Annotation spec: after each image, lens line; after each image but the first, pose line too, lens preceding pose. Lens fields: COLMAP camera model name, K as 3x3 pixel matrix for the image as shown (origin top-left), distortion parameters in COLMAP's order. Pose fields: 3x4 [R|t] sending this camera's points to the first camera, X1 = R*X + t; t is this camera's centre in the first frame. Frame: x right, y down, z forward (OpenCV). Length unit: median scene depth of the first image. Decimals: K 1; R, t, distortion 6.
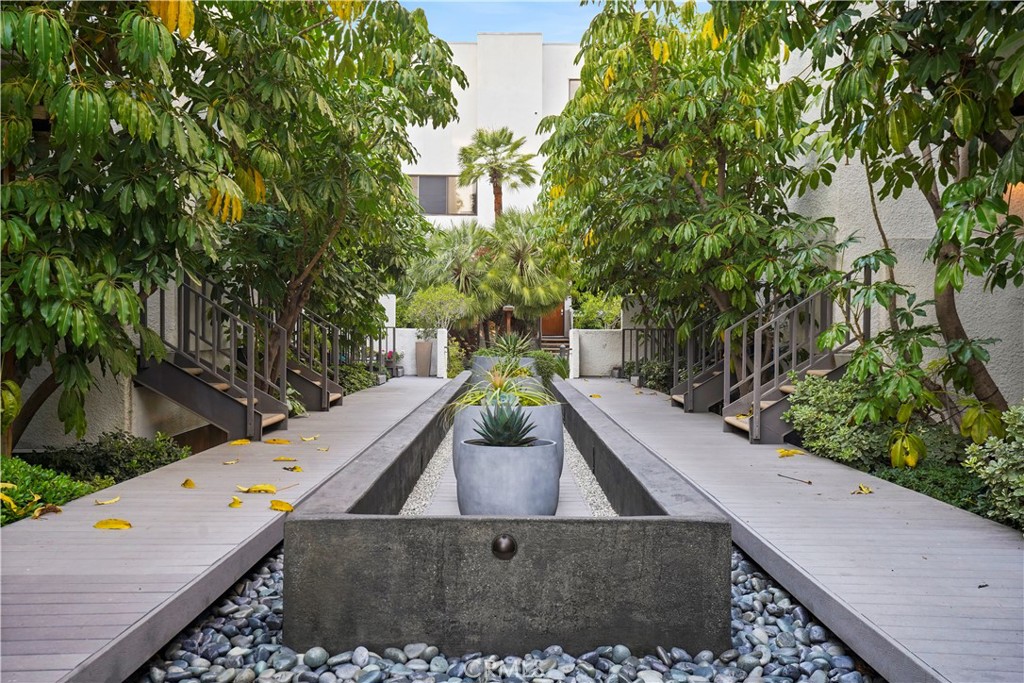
lens RADIAL K [[1032.7, 0, 512.8], [0, 1032.7, 340.9], [0, 0, 1]] dist [0.001923, 0.000000]
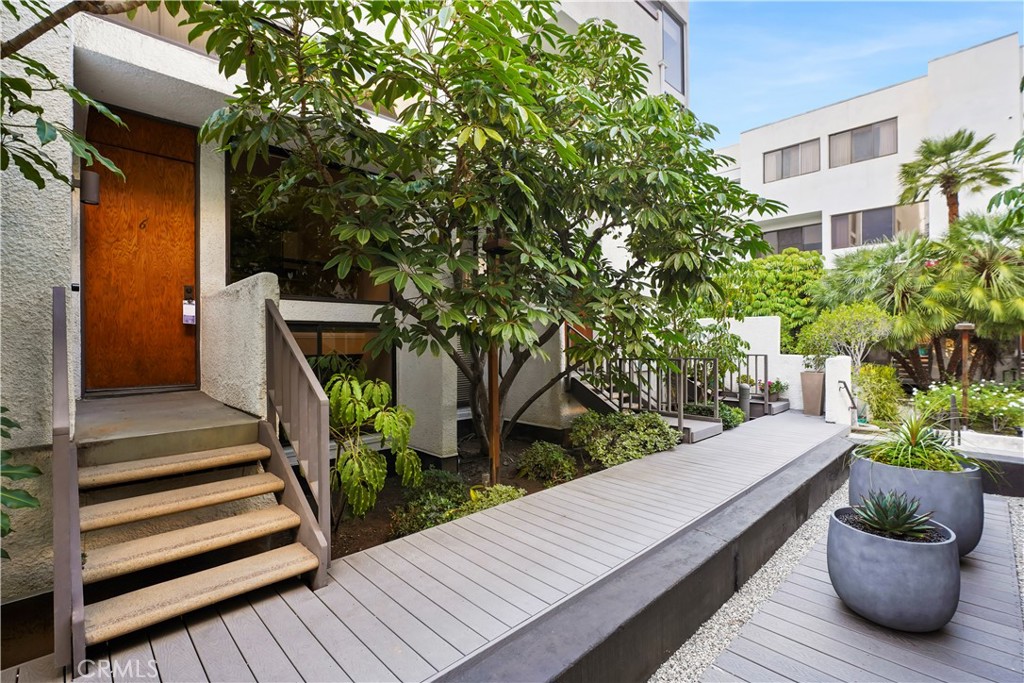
lens RADIAL K [[466.8, 0, 506.7], [0, 466.8, 344.9], [0, 0, 1]] dist [-0.012651, 0.001054]
pose [[0.687442, -0.003505, -0.726231, 0.011578], [0.003590, 0.999993, -0.001427, -0.016631], [0.726231, -0.001627, 0.687449, 0.453282]]
